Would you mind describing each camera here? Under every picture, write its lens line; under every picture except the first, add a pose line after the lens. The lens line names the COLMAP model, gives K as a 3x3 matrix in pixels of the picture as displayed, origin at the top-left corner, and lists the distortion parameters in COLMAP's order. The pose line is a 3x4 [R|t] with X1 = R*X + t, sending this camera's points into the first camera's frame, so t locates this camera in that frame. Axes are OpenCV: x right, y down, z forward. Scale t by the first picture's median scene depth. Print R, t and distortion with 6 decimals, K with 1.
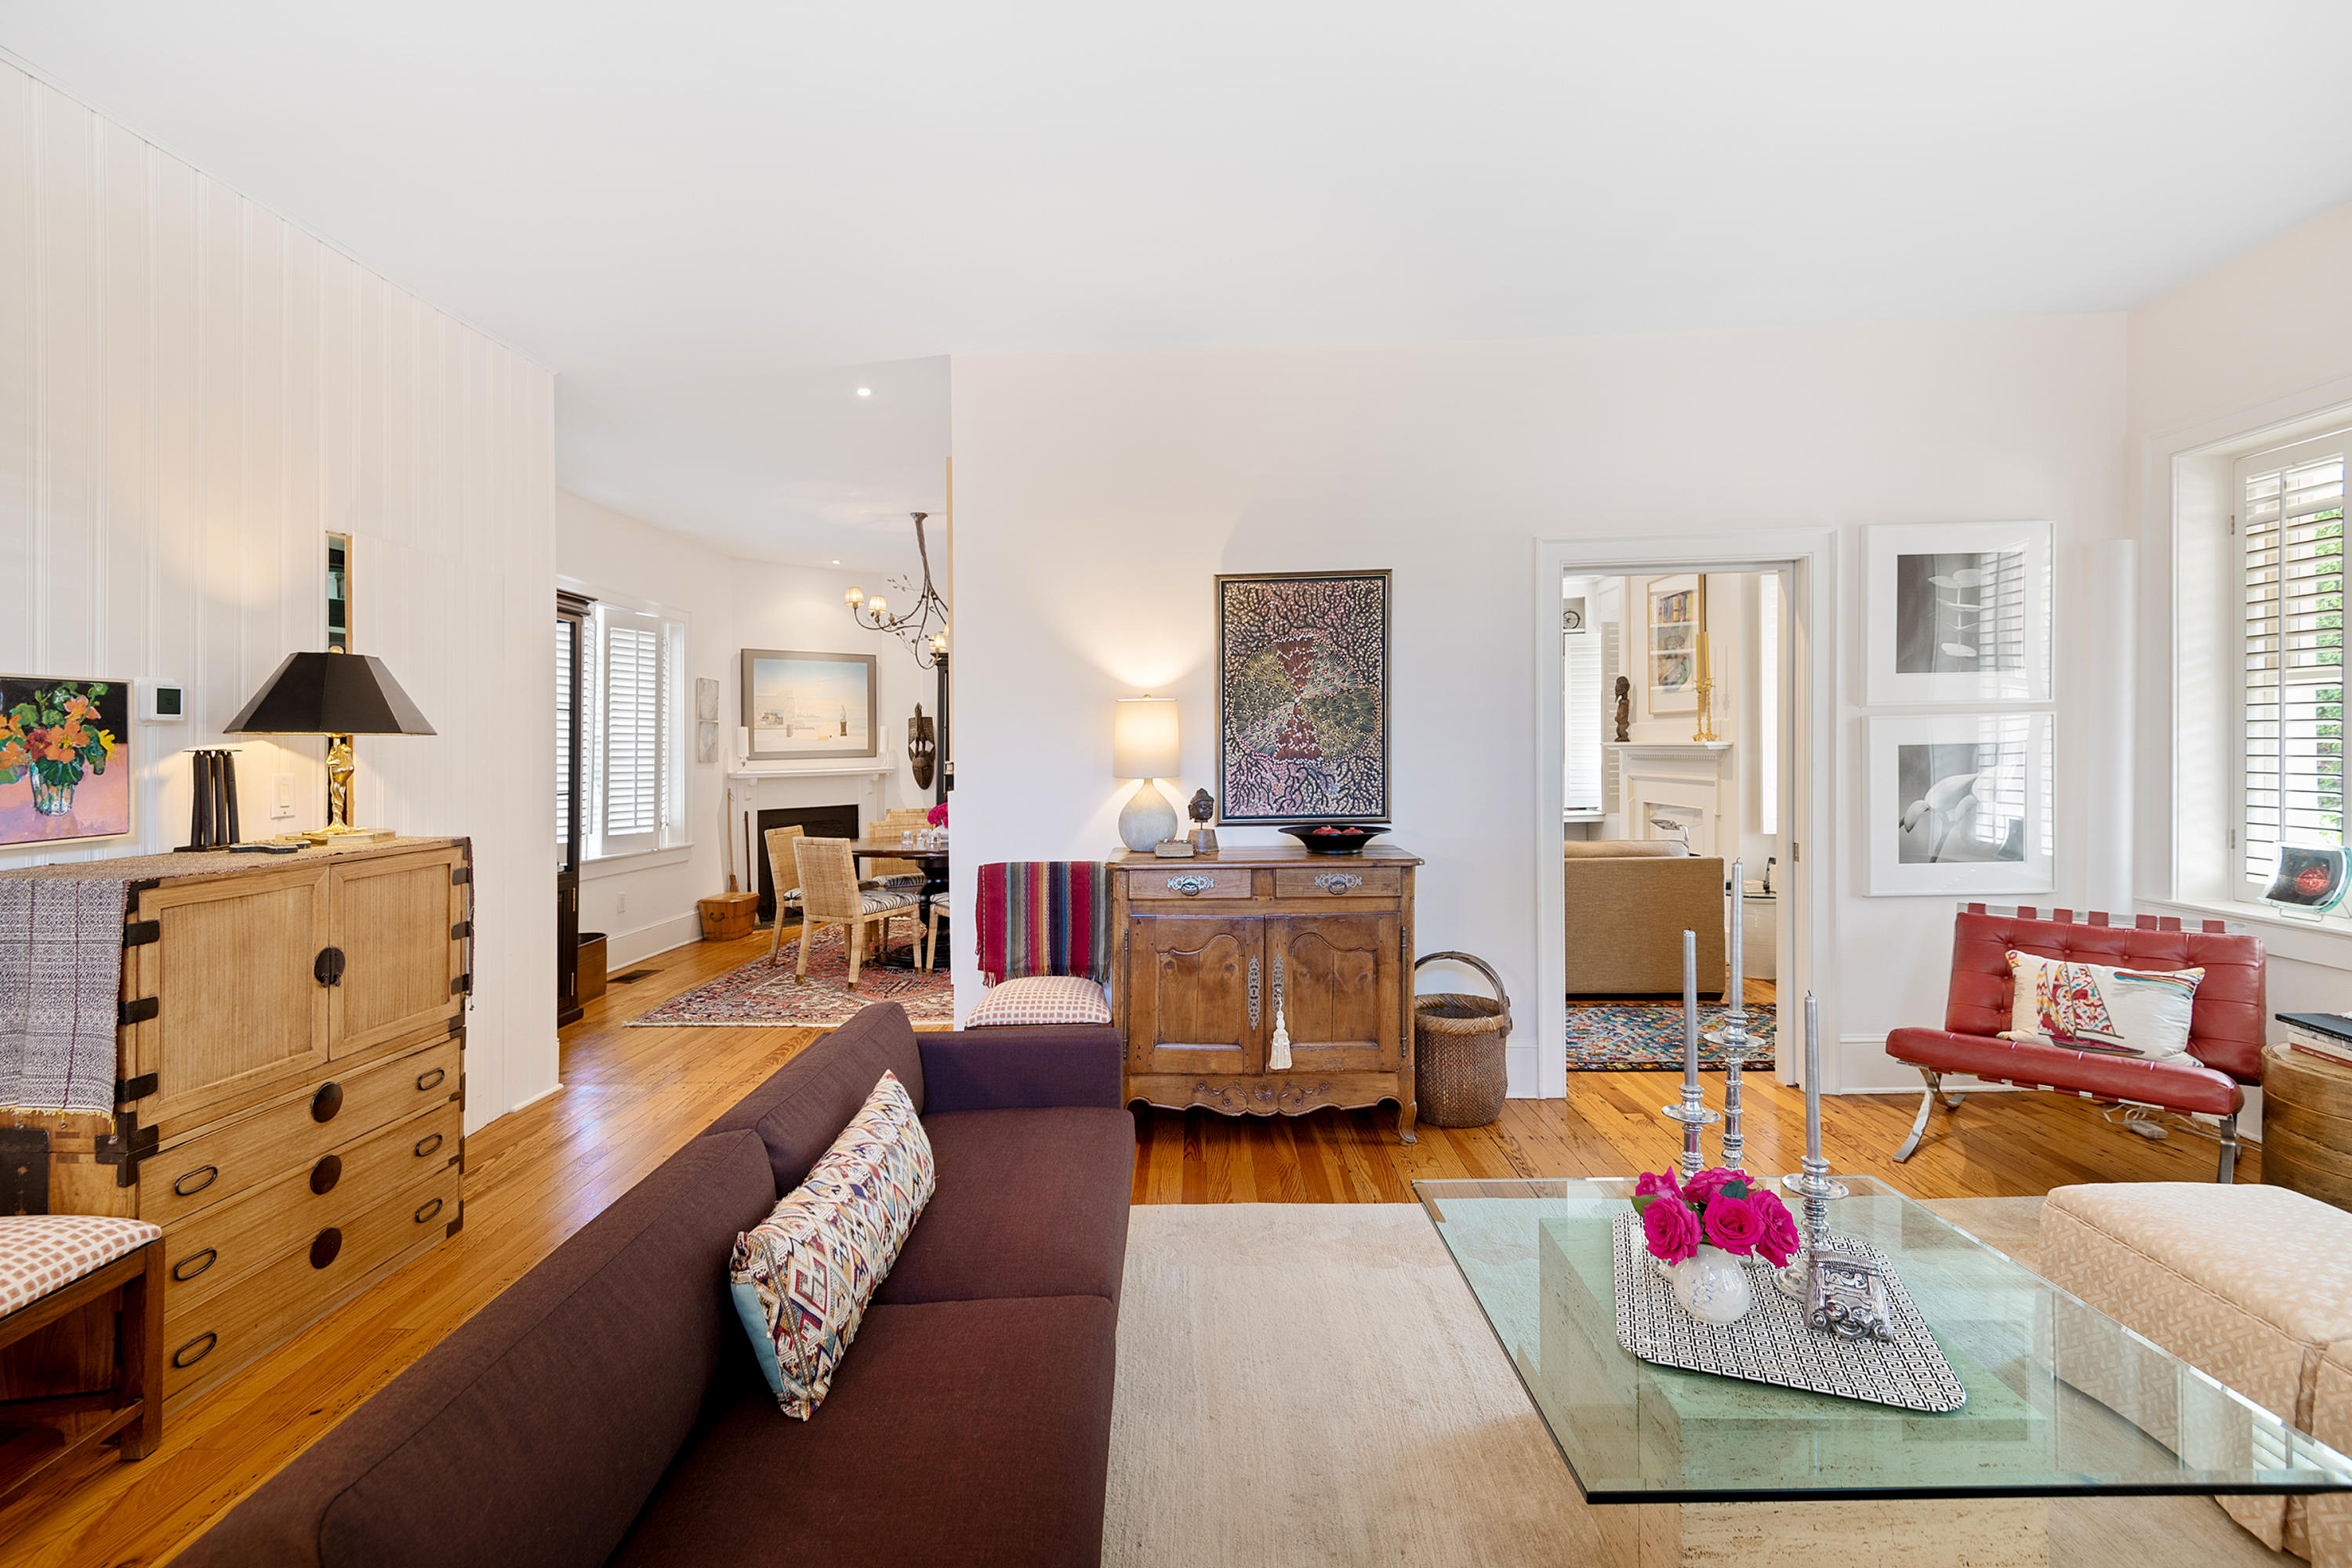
lens RADIAL K [[1066.0, 0, 1179.5], [0, 1066.0, 748.0], [0, 0, 1]] dist [0.029485, -0.000323]
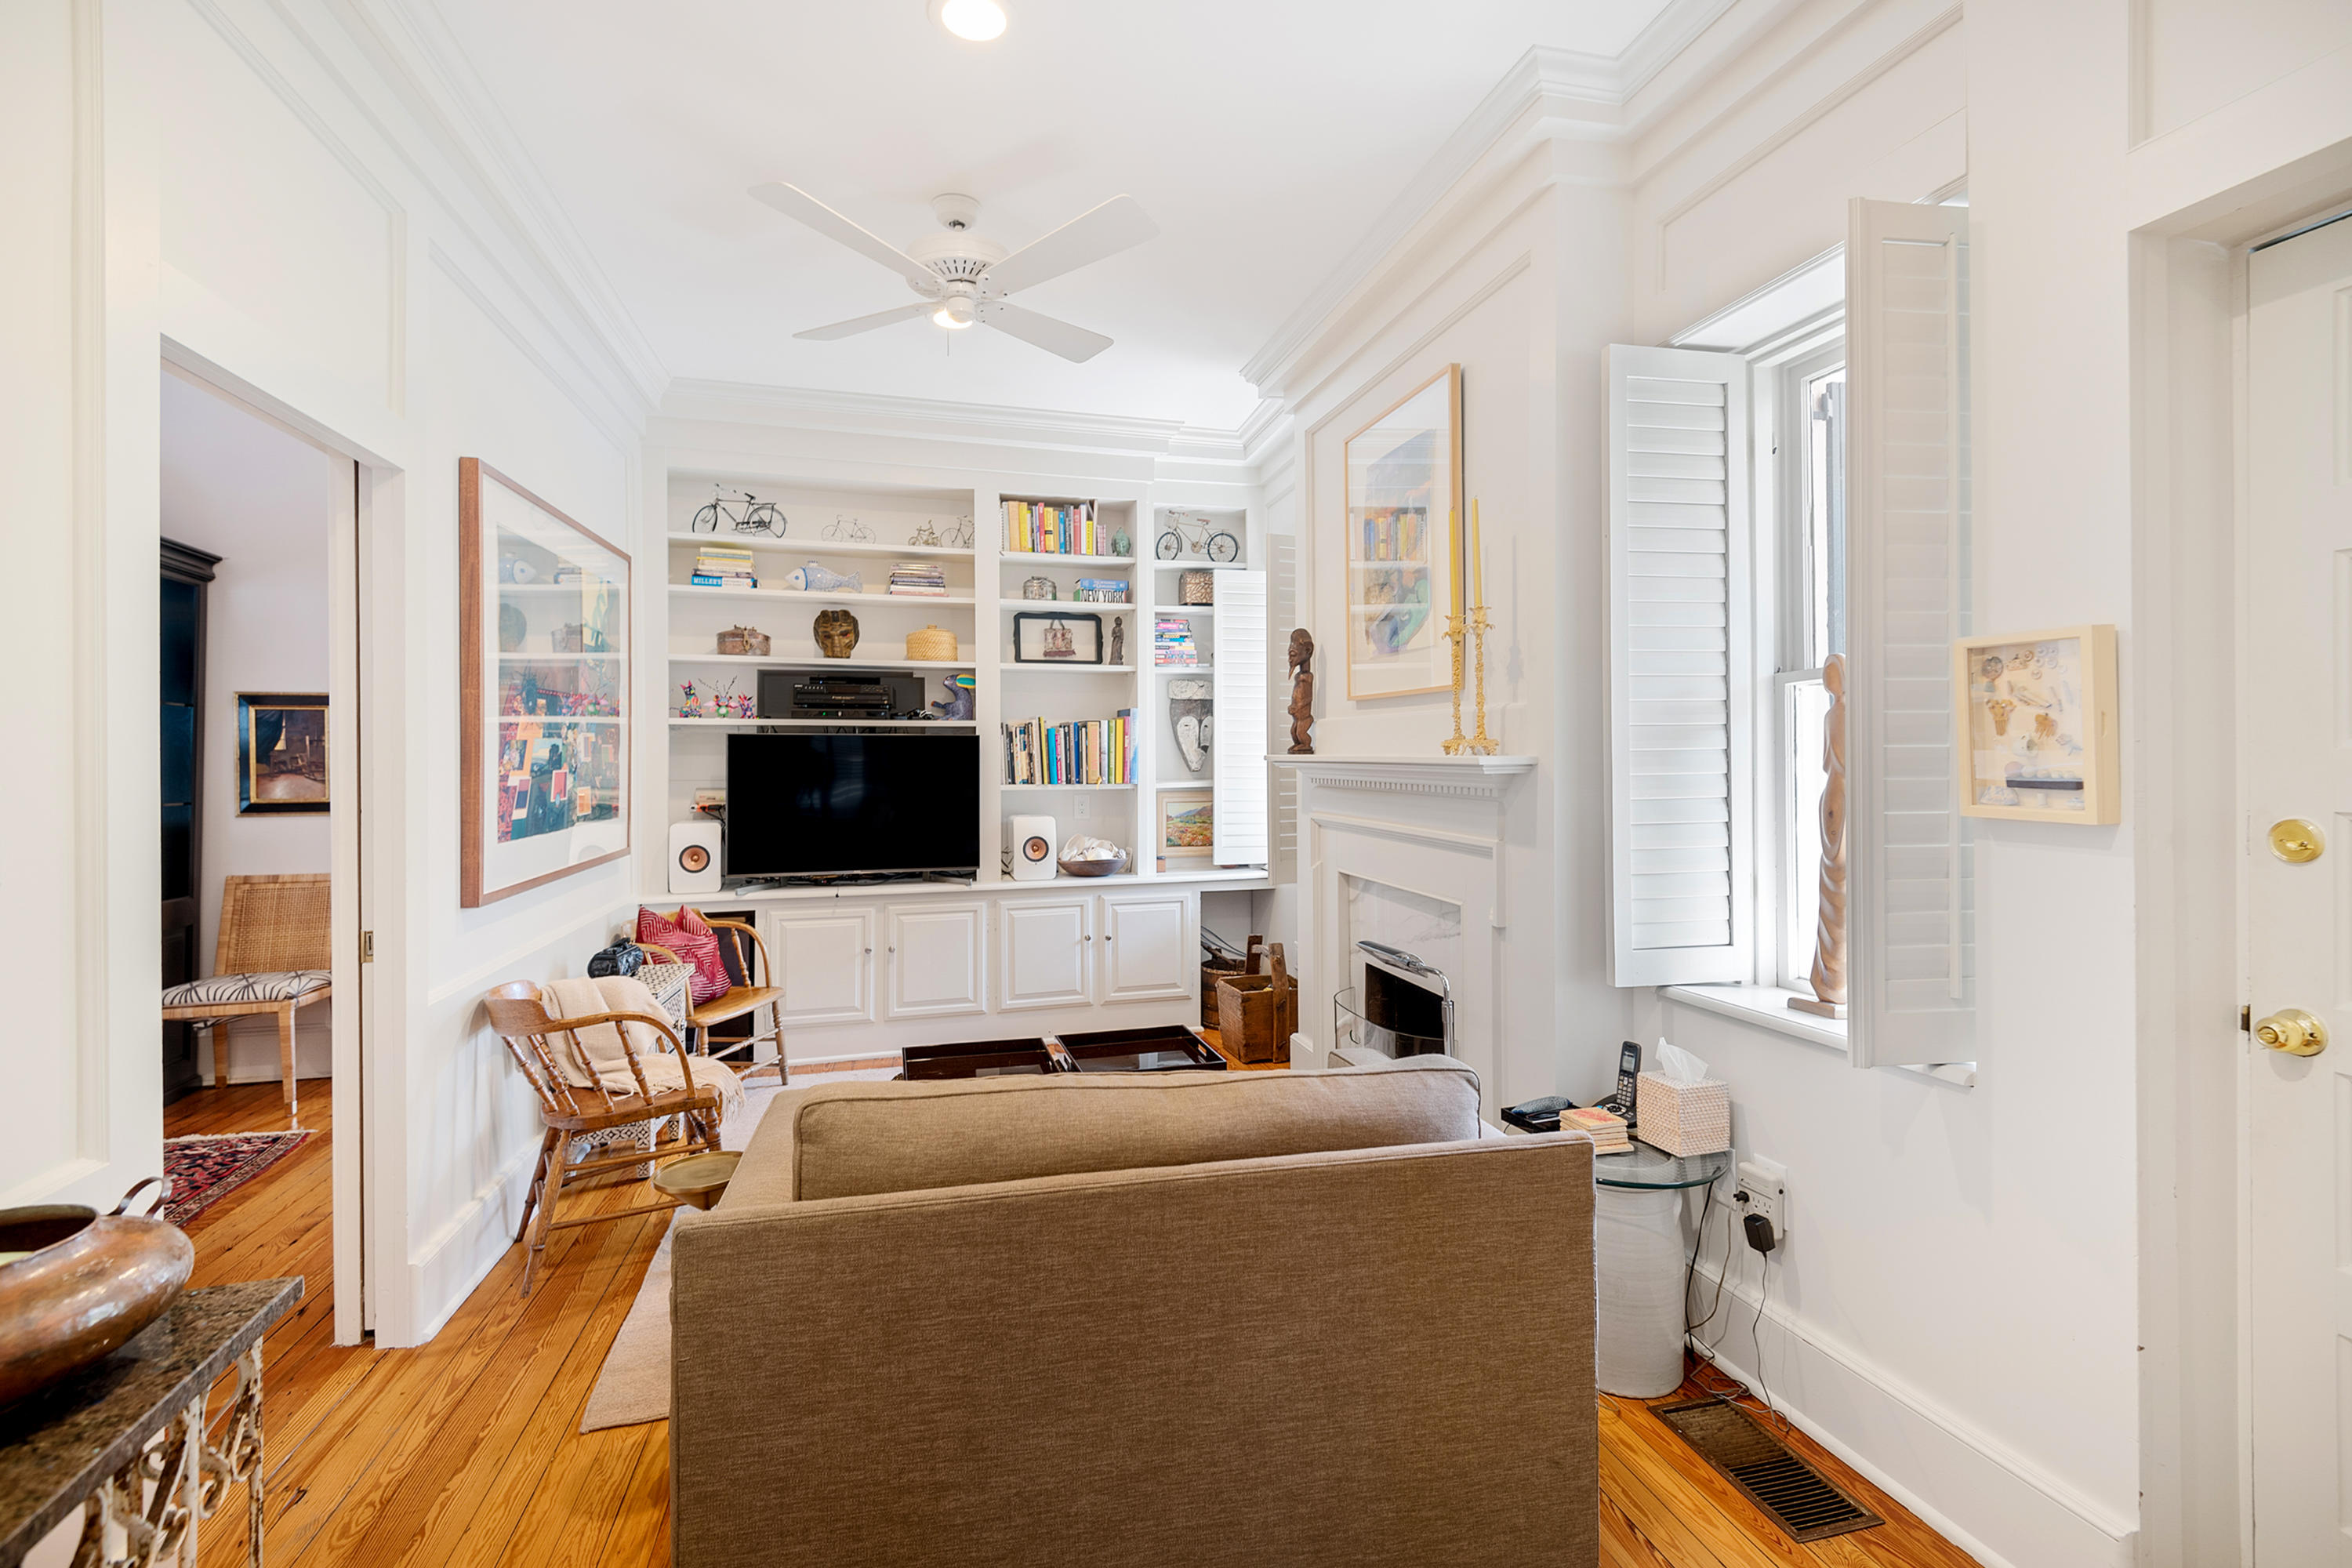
lens RADIAL K [[1051.9, 0, 1174.6], [0, 1051.9, 762.4], [0, 0, 1]] dist [-0.000958, -0.000141]
pose [[0.965960, 0.001119, 0.258689, 0.409079], [-0.002185, 0.999990, 0.003833, -0.006709], [-0.258682, -0.004267, 0.965953, 0.963220]]
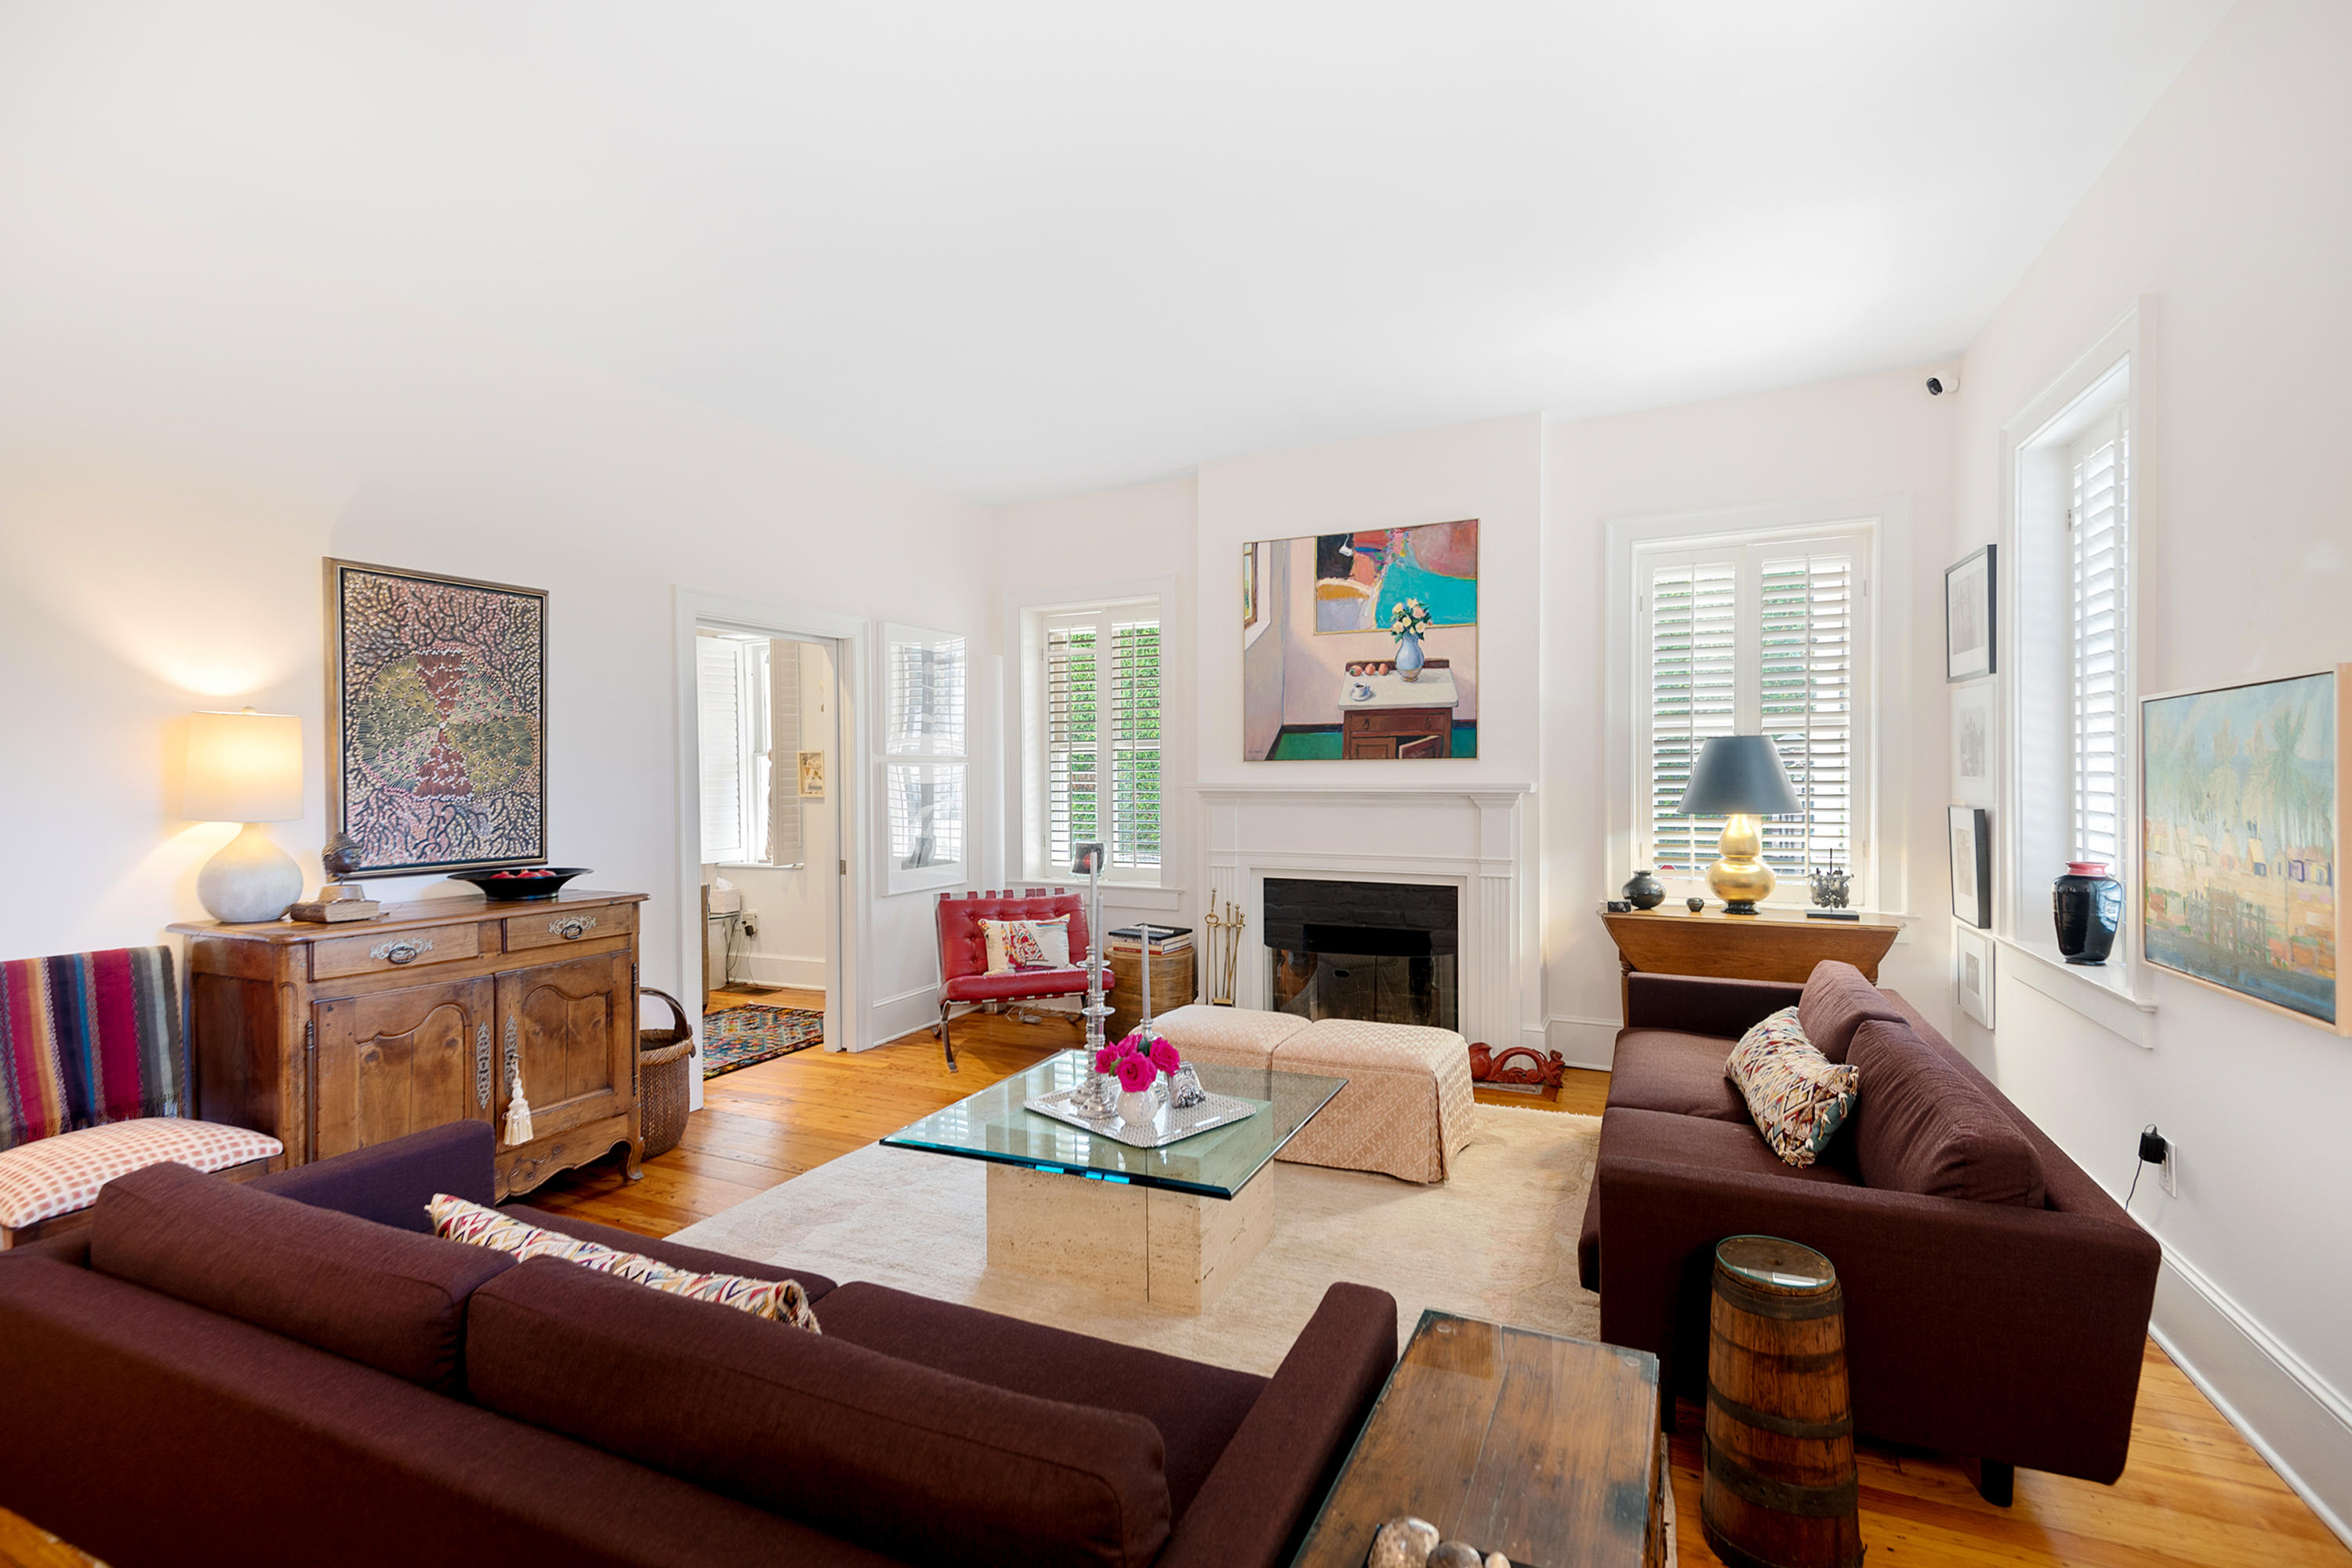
lens RADIAL K [[1082.9, 0, 1176.0], [0, 1082.9, 784.0], [0, 0, 1]] dist [-0.000482, -0.000279]
pose [[0.395023, 0.009474, 0.918622, -0.451133], [-0.003129, 0.999955, -0.008968, 0.007565], [-0.918666, 0.000668, 0.395035, 0.126540]]
